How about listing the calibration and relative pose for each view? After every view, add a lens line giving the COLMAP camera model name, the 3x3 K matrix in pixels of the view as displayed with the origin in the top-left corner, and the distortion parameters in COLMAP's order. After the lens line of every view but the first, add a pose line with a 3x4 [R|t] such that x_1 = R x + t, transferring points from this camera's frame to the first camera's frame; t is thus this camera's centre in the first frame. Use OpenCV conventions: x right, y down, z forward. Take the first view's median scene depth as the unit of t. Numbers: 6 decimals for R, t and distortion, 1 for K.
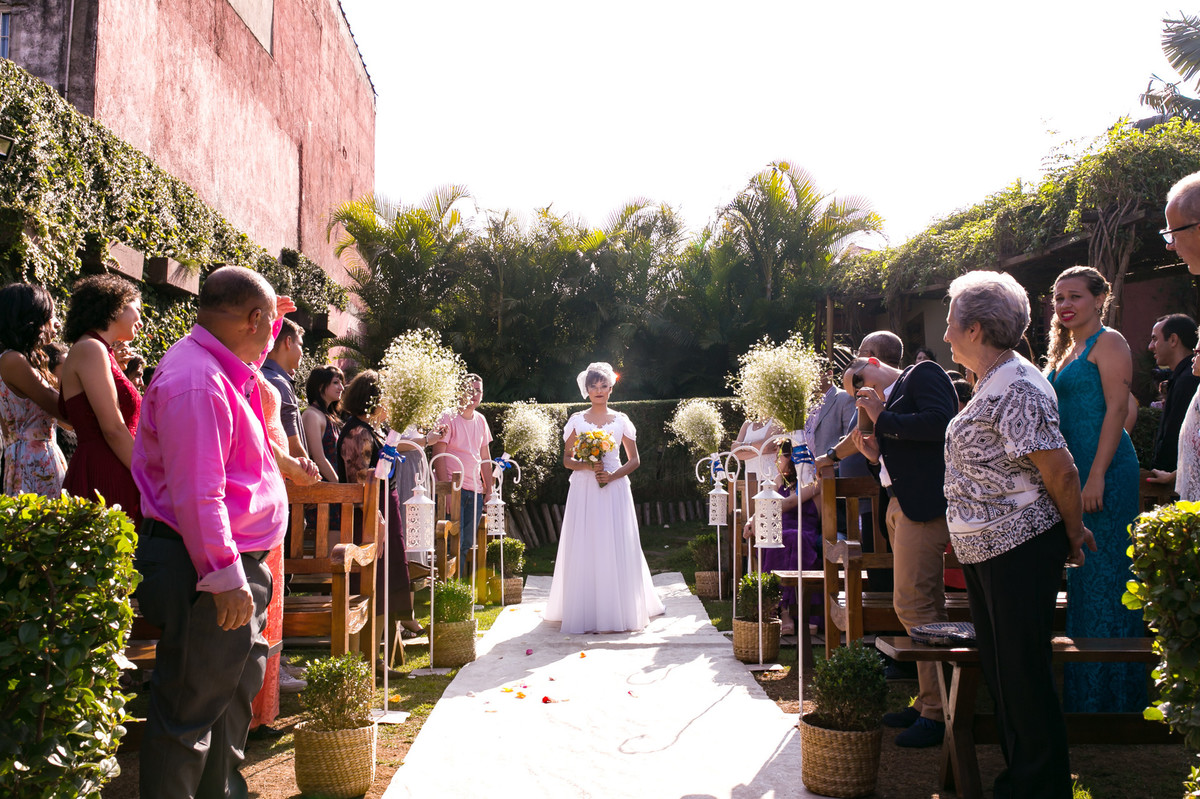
lens RADIAL K [[1046.1, 0, 600.5], [0, 1046.1, 396.6], [0, 0, 1]] dist [0.010992, 0.052958]
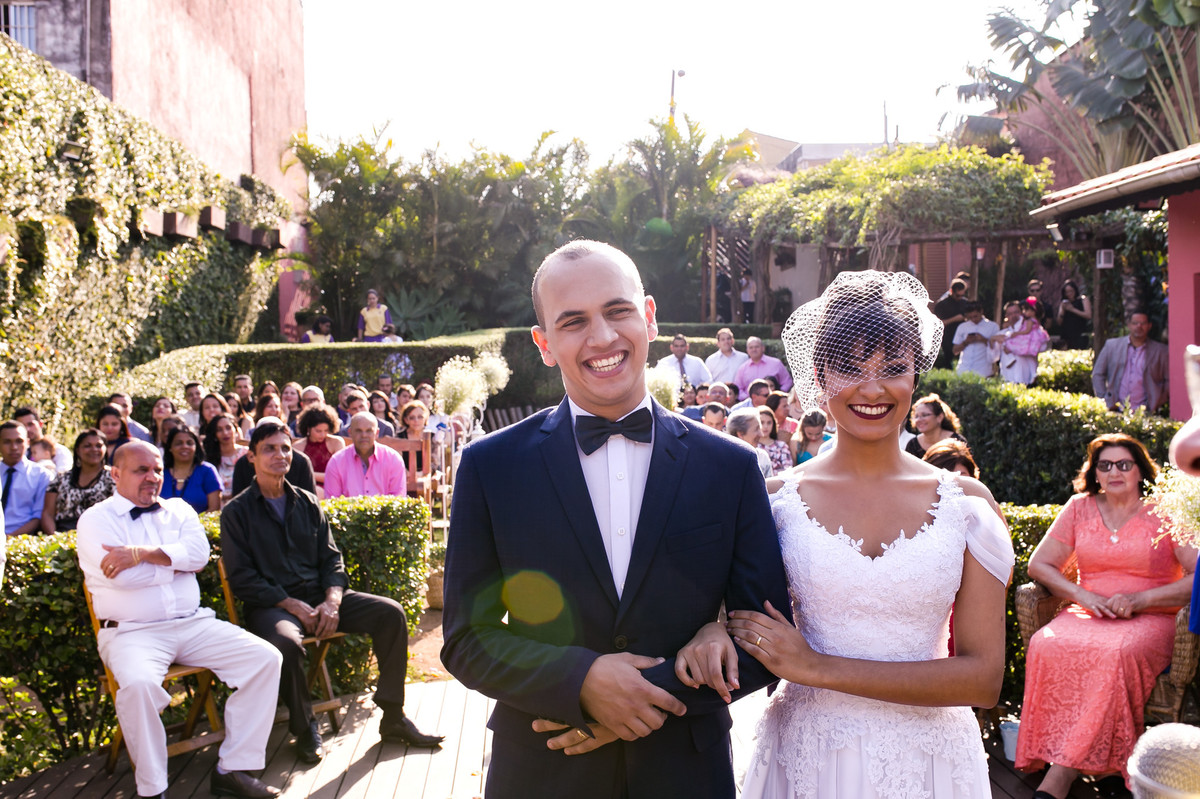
lens RADIAL K [[1284.2, 0, 563.9], [0, 1284.2, 378.0], [0, 0, 1]] dist [0.034846, 0.000000]
pose [[0.997300, -0.012118, 0.072431, -0.073427], [0.000757, 0.987935, 0.154865, -0.176283], [-0.073434, -0.154392, 0.985277, -0.554995]]
